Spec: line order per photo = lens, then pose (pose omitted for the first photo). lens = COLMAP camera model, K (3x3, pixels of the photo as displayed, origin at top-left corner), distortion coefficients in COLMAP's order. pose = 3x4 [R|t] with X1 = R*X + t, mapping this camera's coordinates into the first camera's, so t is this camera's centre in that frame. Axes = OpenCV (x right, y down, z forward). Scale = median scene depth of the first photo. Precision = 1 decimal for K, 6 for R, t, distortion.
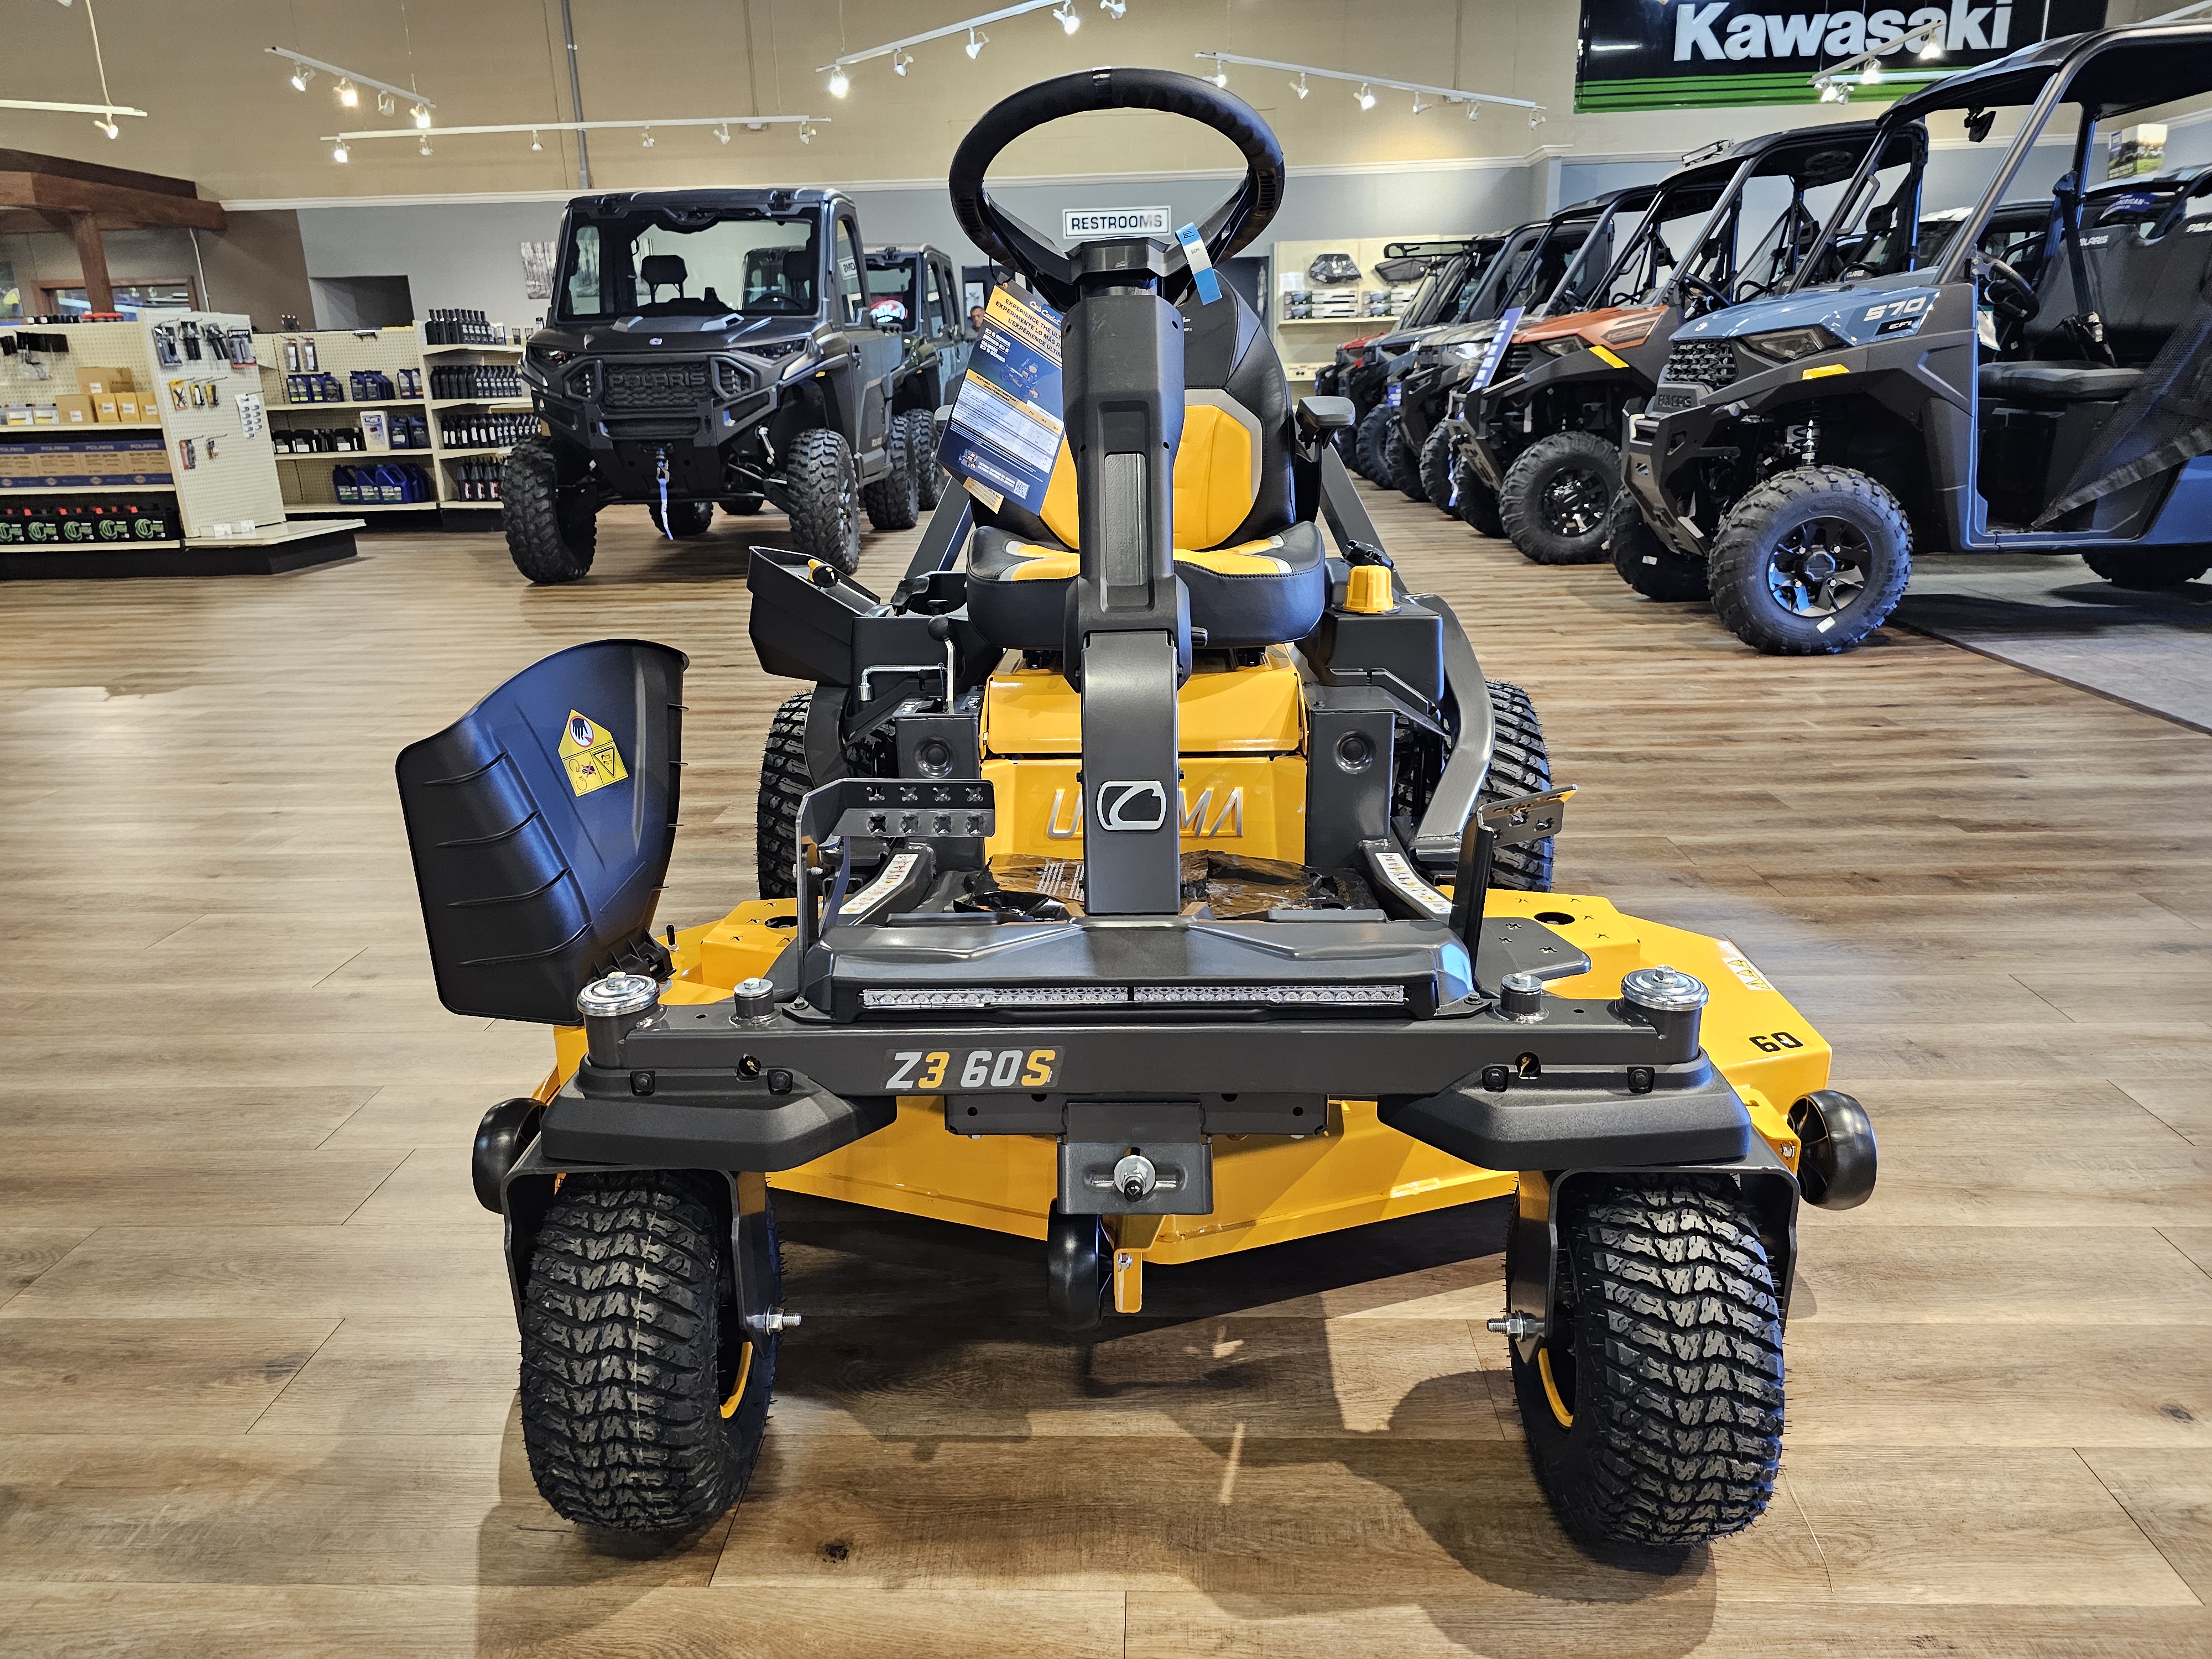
lens RADIAL K [[1465.6, 0, 1120.0], [0, 1465.6, 835.8], [0, 0, 1]] dist [0.044296, -0.036780]
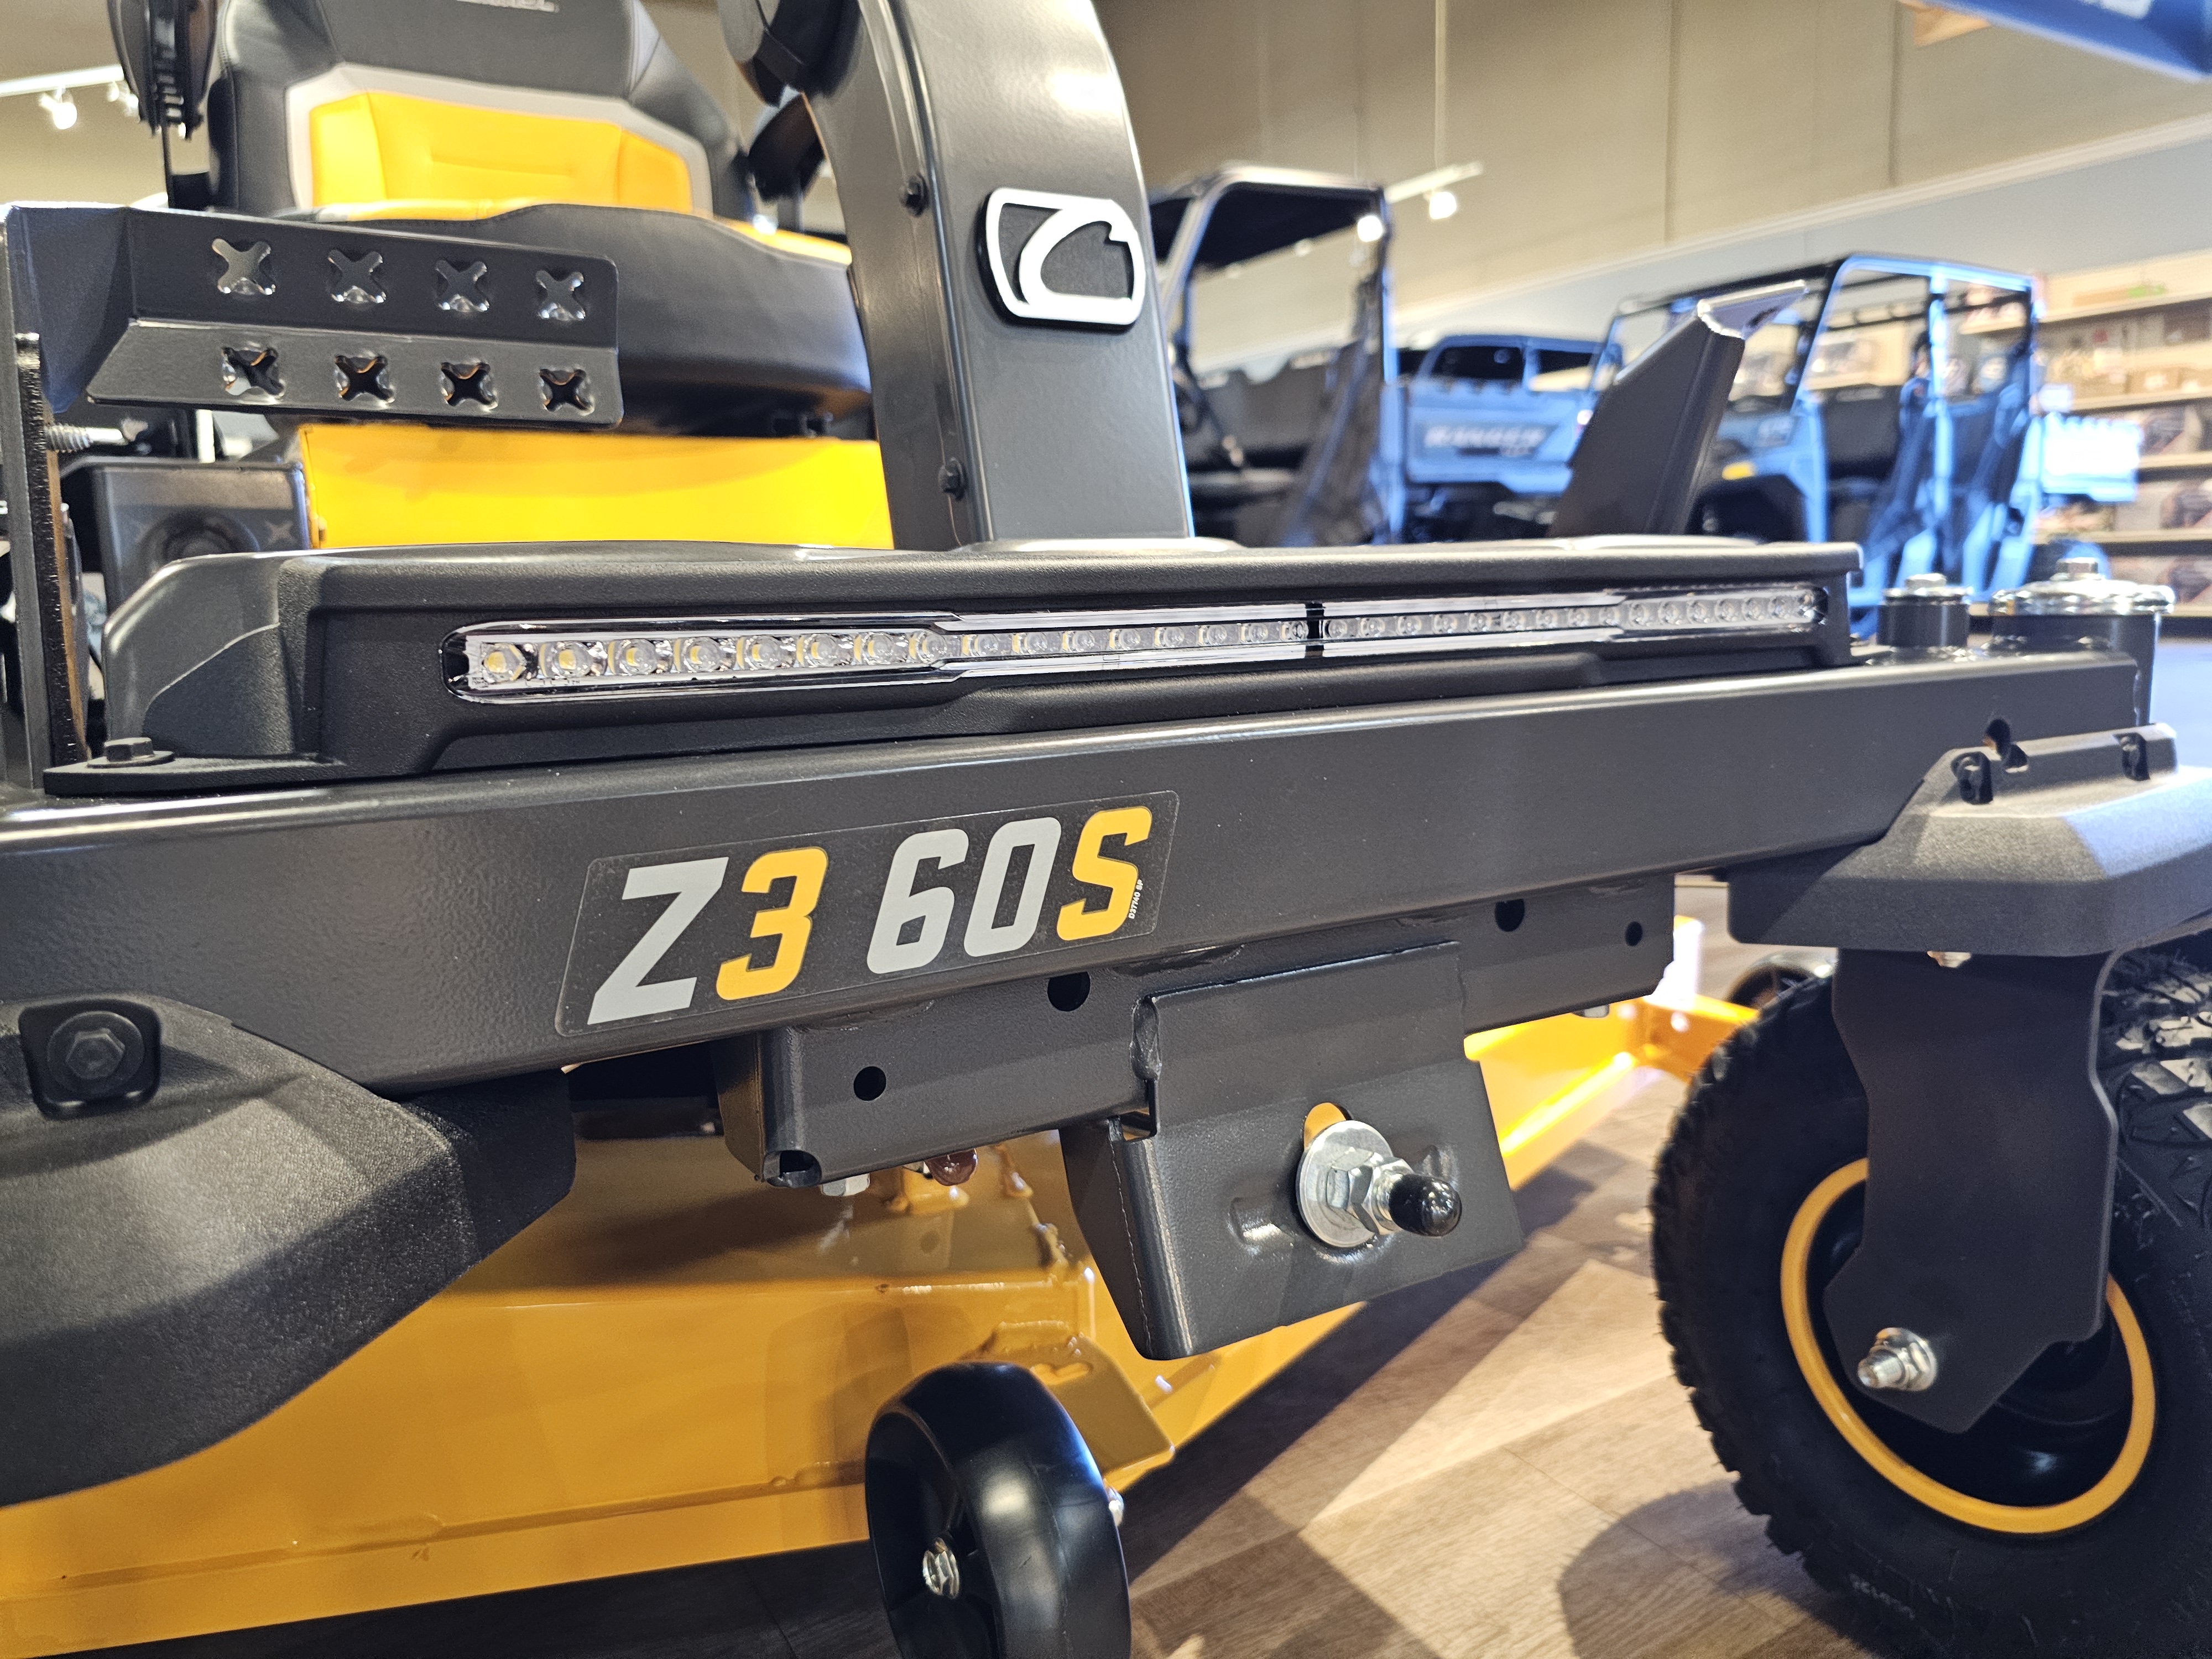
lens RADIAL K [[1487.9, 0, 1108.8], [0, 1487.9, 818.6], [0, 0, 1]] dist [0.044046, -0.043466]
pose [[0.837846, -0.079896, 0.540028, -0.136526], [0.169129, 0.978550, -0.117627, 0.113402], [-0.519046, 0.189888, 0.833387, 0.456664]]
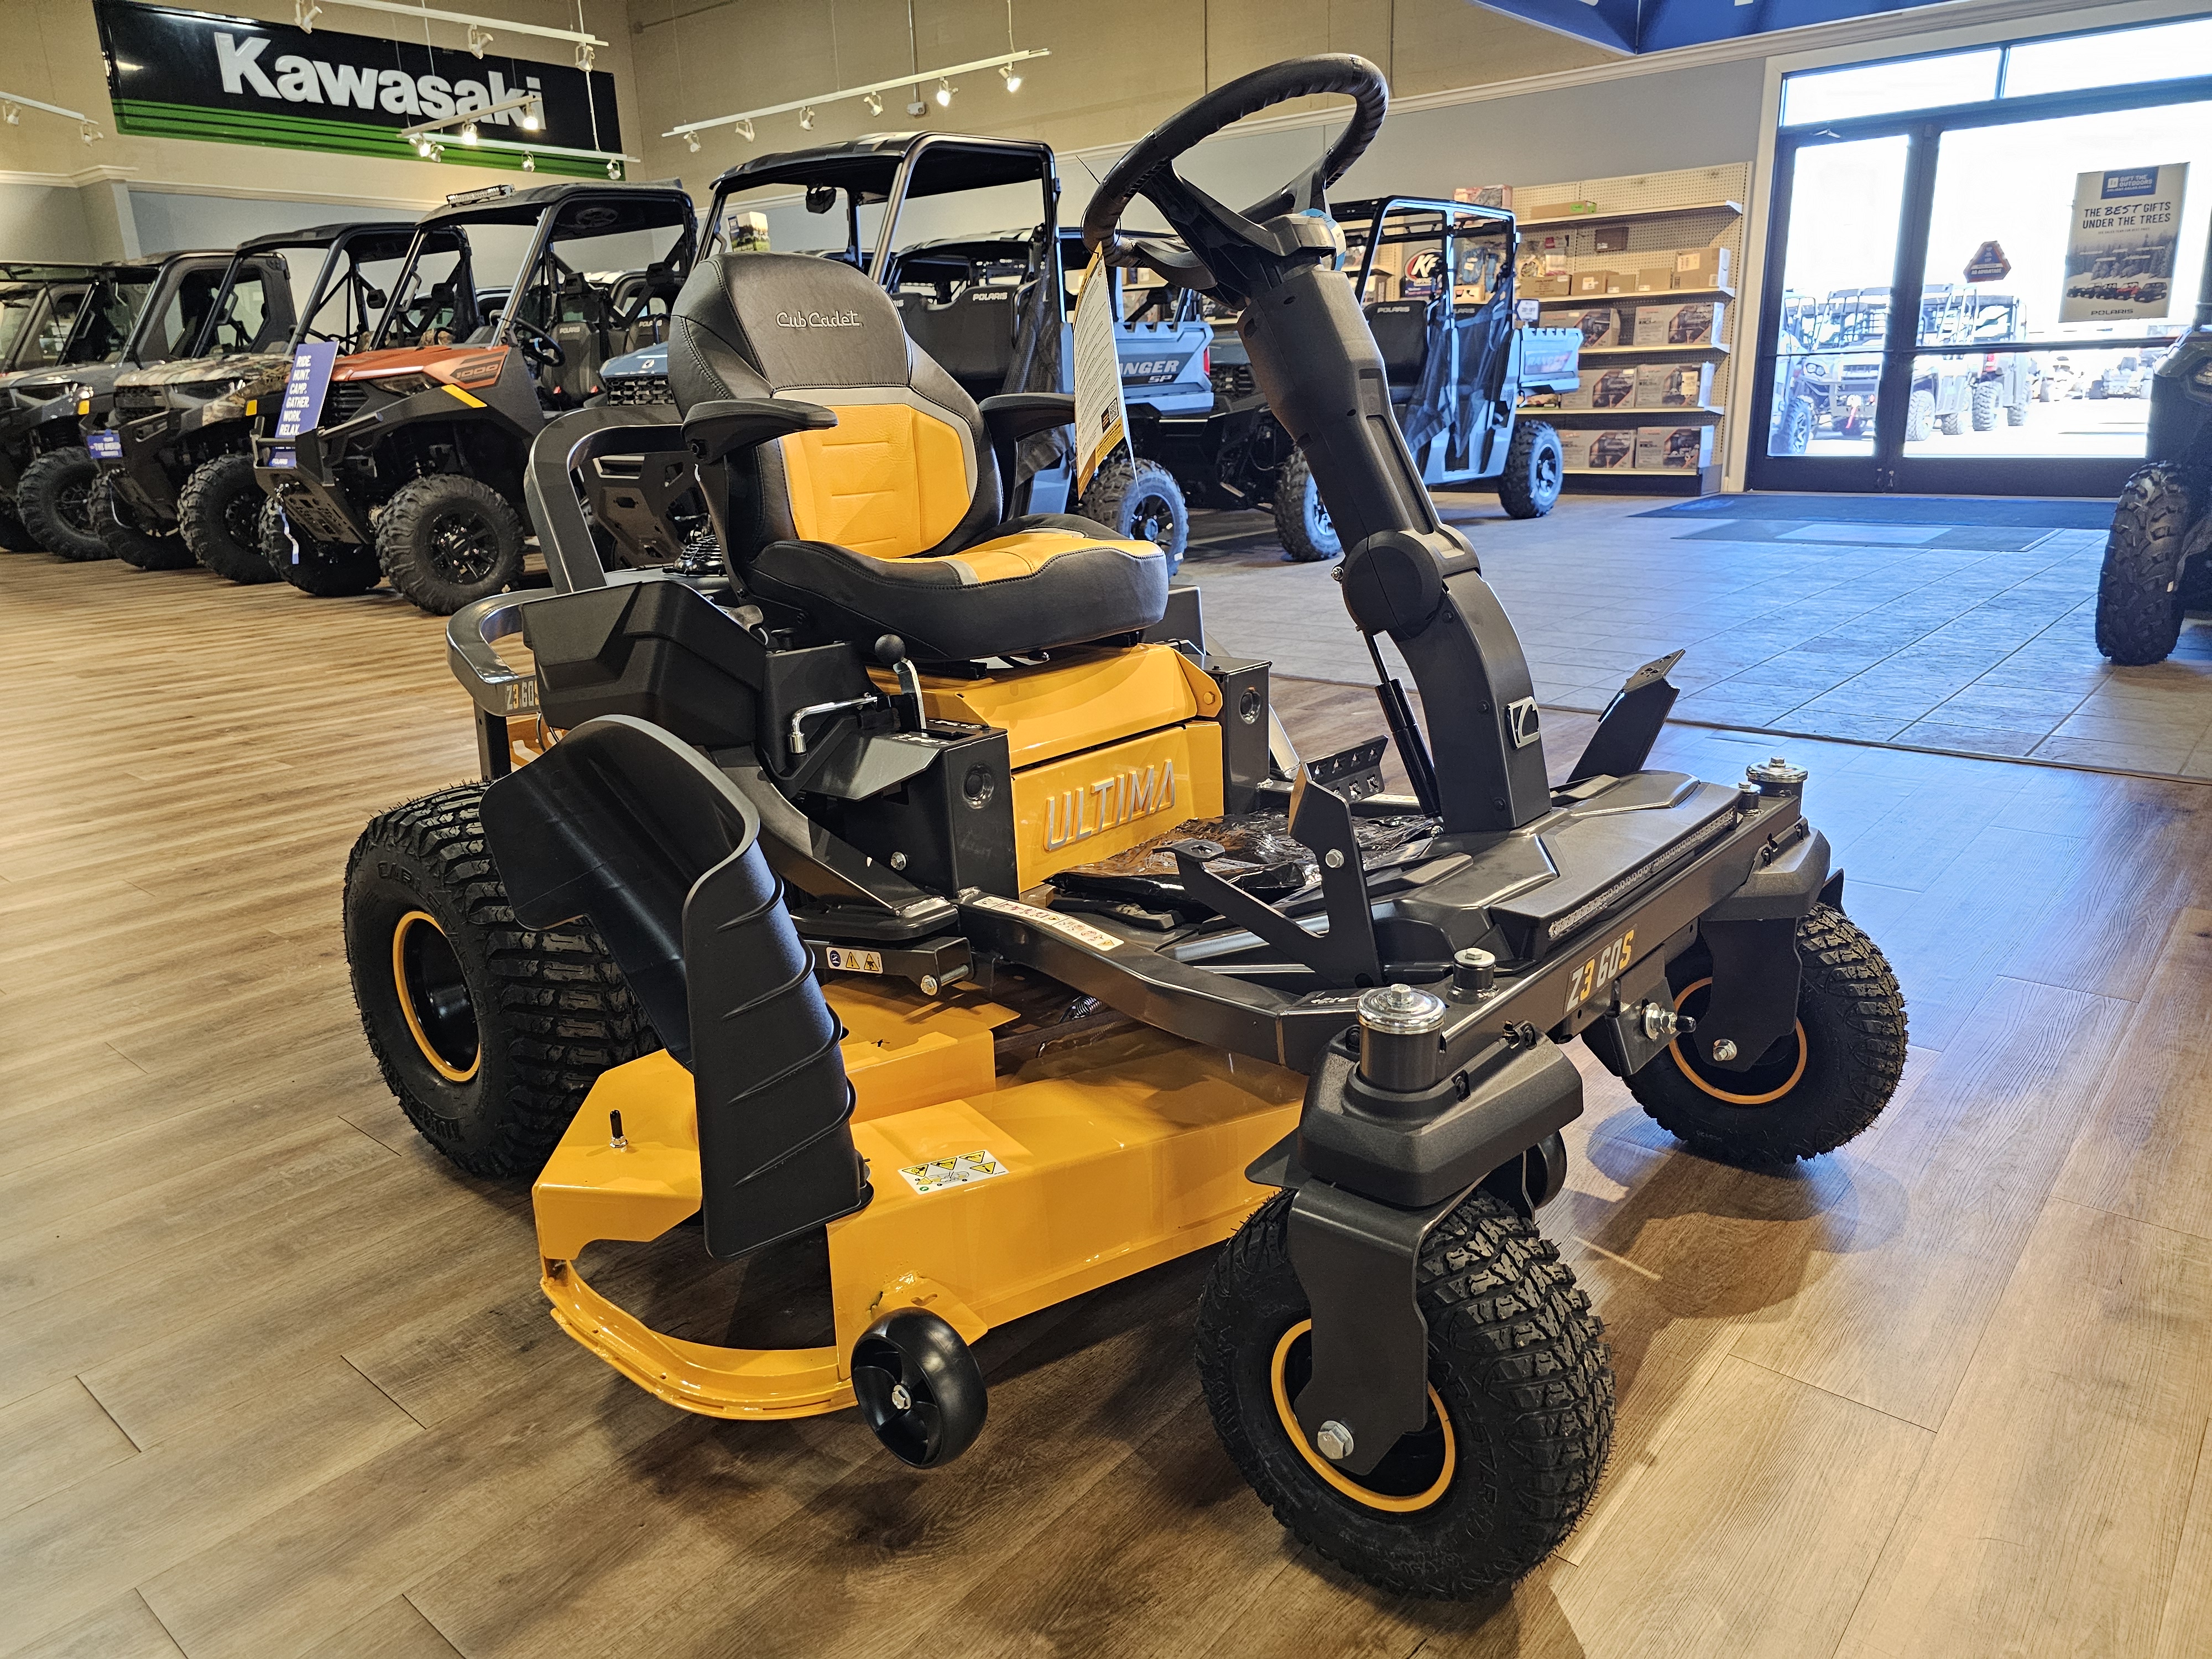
lens RADIAL K [[1465.6, 0, 1120.0], [0, 1465.6, 835.8], [0, 0, 1]] dist [0.044296, -0.036780]
pose [[0.617088, -0.222181, 0.754876, -0.697193], [0.249024, 0.965146, 0.080500, -0.069029], [-0.746451, 0.138307, 0.650909, 0.335416]]
